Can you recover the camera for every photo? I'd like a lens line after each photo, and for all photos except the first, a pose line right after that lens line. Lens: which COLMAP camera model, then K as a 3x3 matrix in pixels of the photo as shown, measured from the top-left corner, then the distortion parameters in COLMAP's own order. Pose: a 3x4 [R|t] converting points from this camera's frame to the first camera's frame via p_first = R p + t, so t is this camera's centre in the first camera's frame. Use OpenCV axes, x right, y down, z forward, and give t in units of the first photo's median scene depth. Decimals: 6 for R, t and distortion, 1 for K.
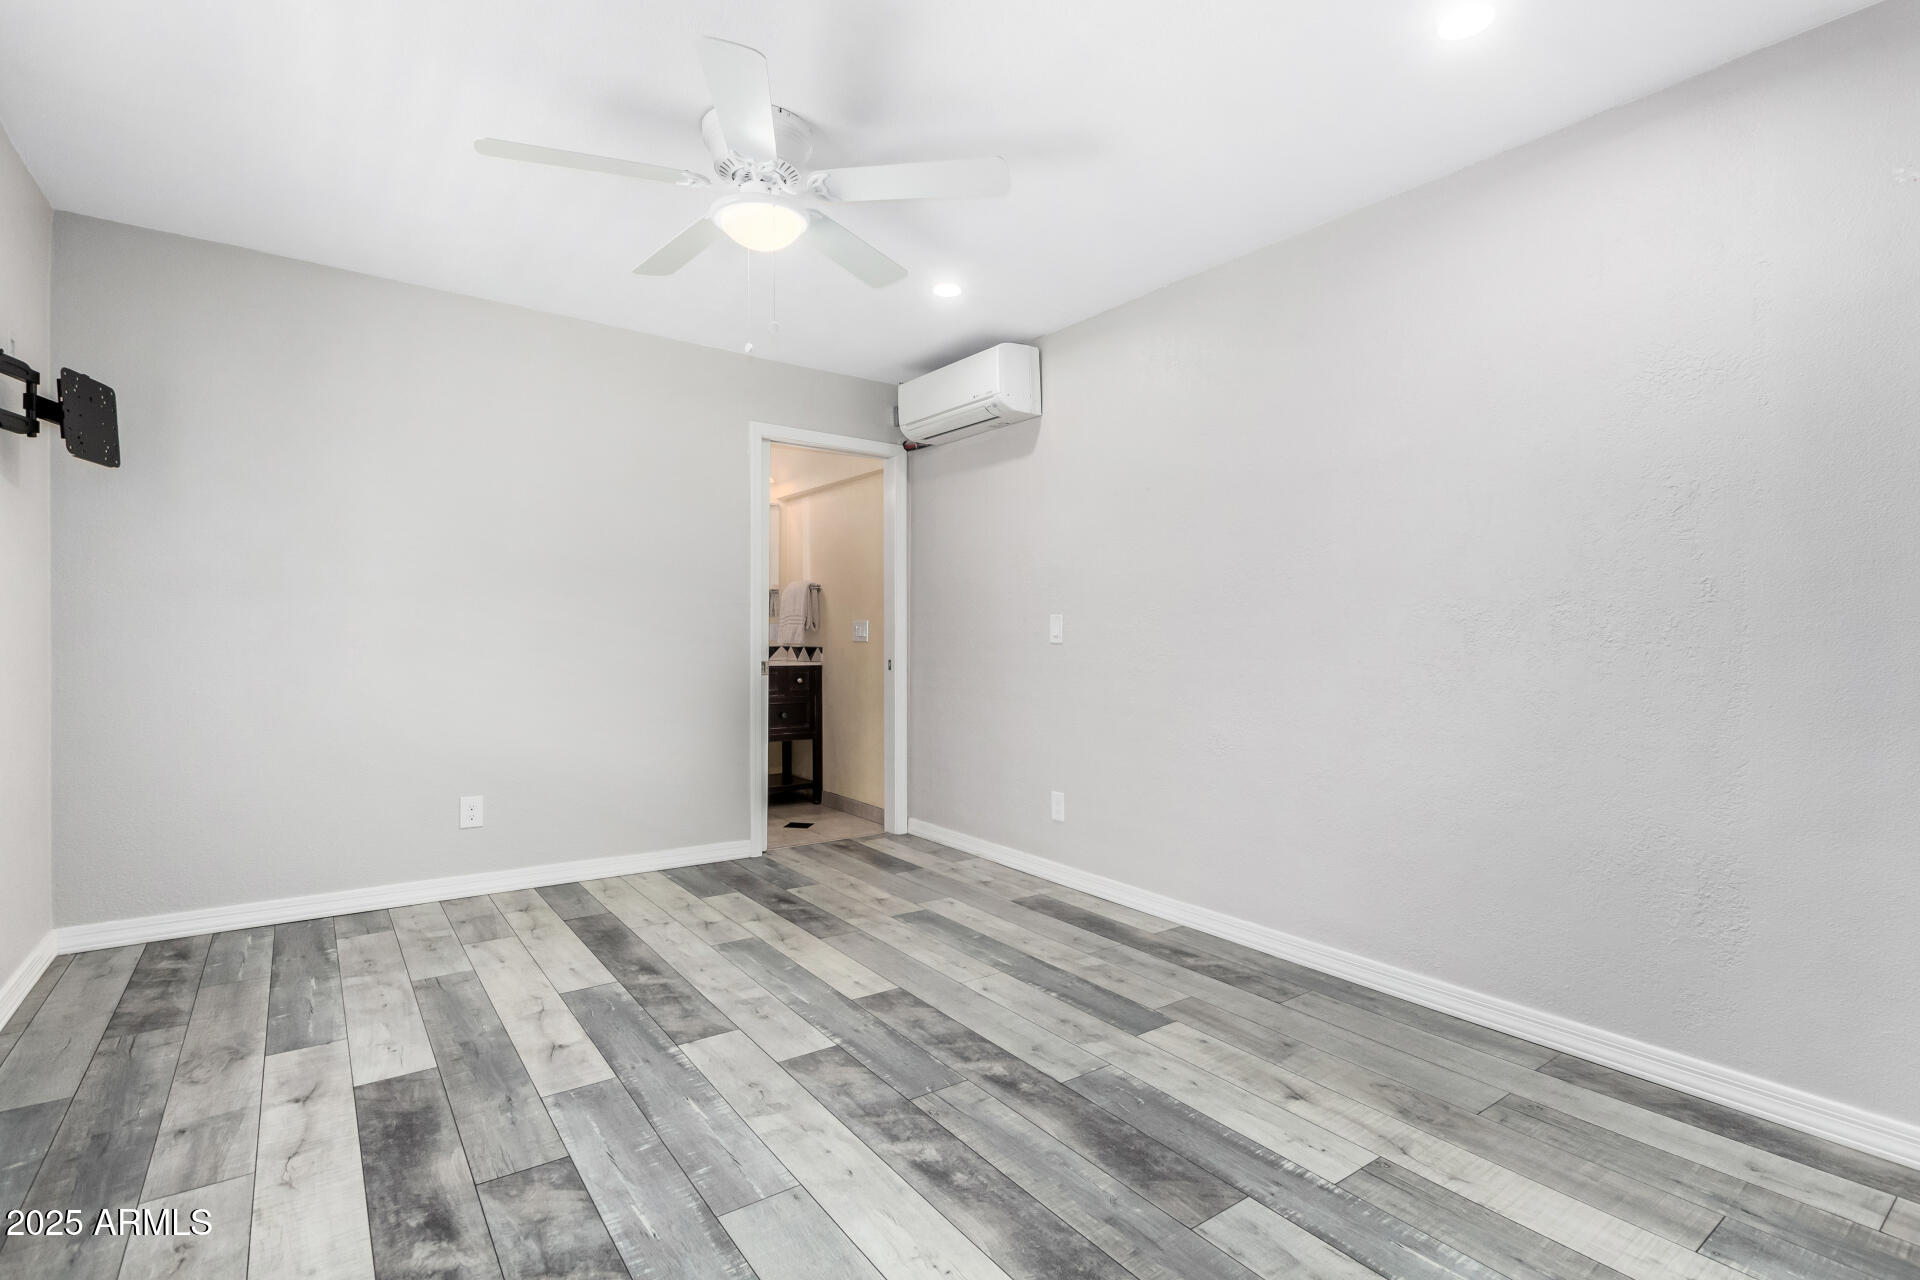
lens RADIAL K [[897.2, 0, 959.2], [0, 897.2, 637.9], [0, 0, 1]] dist [0.003990, -0.002407]
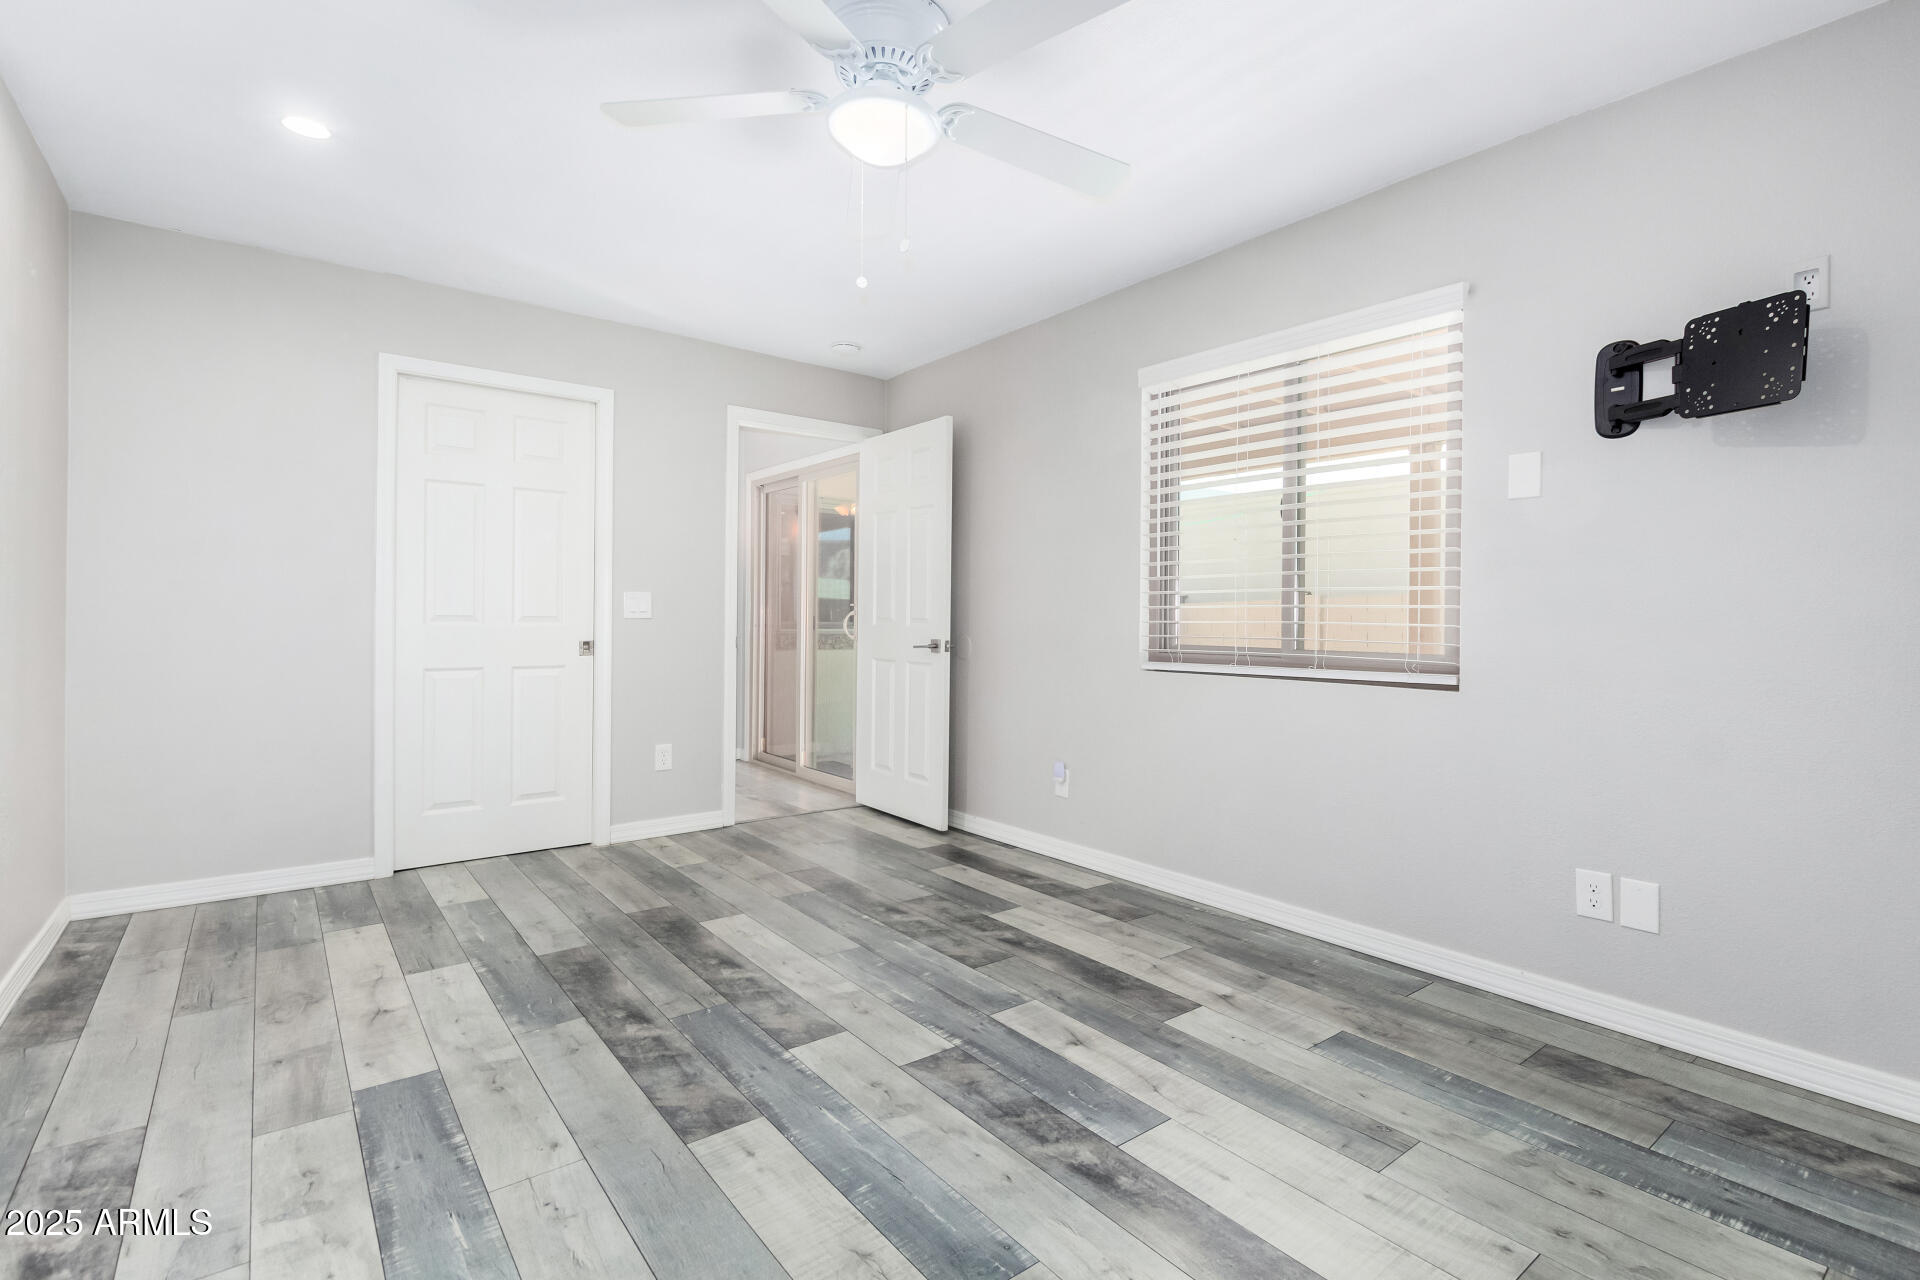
lens RADIAL K [[897.2, 0, 961.4], [0, 897.2, 631.9], [0, 0, 1]] dist [0.003990, -0.002407]
pose [[-0.999389, -0.020692, -0.028158, -0.295383], [-0.021079, 0.999687, 0.013494, 0.001095], [0.027870, 0.014079, -0.999512, 2.026566]]
